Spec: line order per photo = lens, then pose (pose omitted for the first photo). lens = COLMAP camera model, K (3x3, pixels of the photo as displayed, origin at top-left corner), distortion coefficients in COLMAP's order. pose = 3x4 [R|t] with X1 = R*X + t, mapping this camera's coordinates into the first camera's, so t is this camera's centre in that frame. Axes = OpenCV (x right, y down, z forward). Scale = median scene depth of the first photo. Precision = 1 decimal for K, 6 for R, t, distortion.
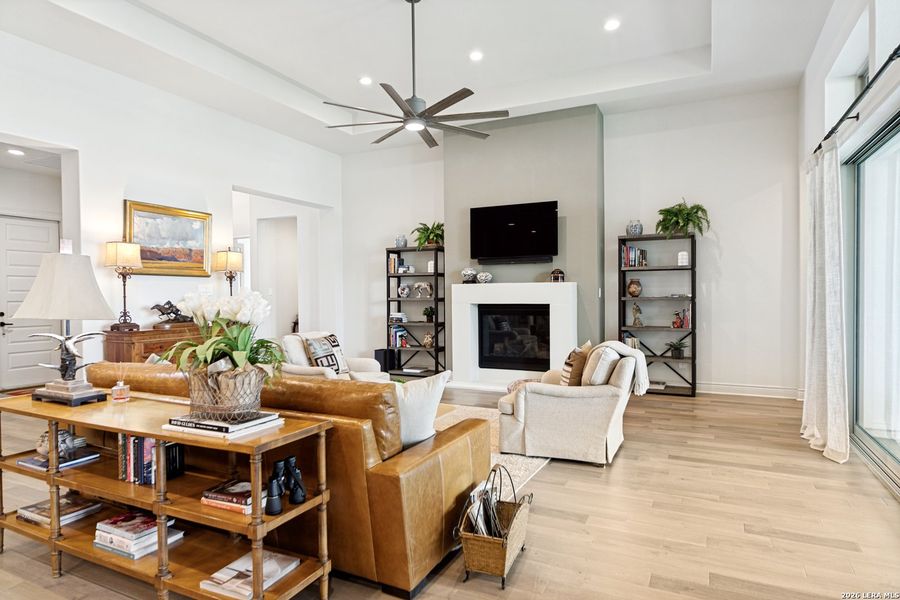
lens RADIAL K [[575.7, 0, 450.0], [0, 575.7, 300.0], [0, 0, 1]] dist [0.002113, 0.006731]
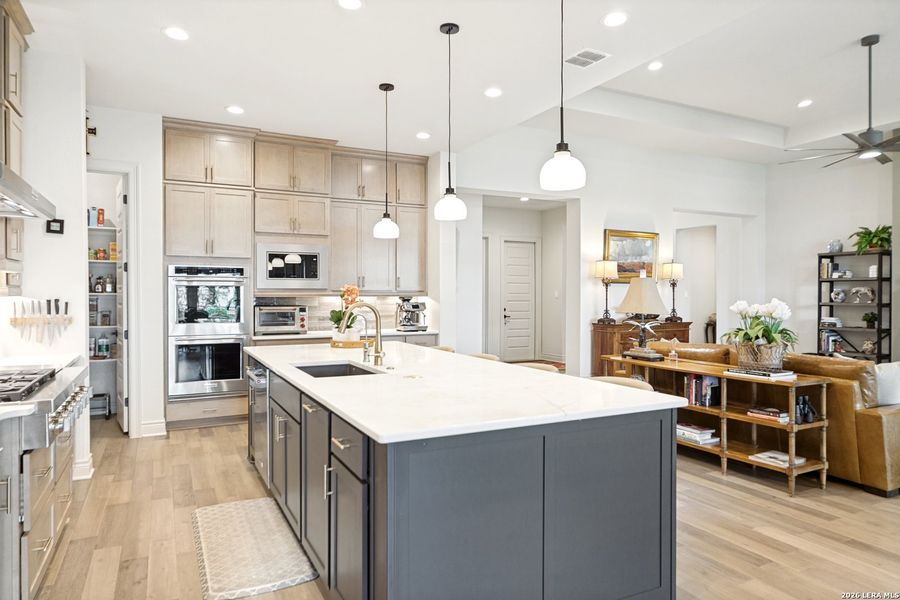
lens RADIAL K [[575.7, 0, 450.0], [0, 575.7, 300.0], [0, 0, 1]] dist [0.002113, 0.006731]
pose [[0.799003, 0.013681, -0.601172, -0.017721], [-0.014601, 0.999888, 0.003348, -0.002077], [0.601150, 0.006102, 0.799113, -0.217163]]
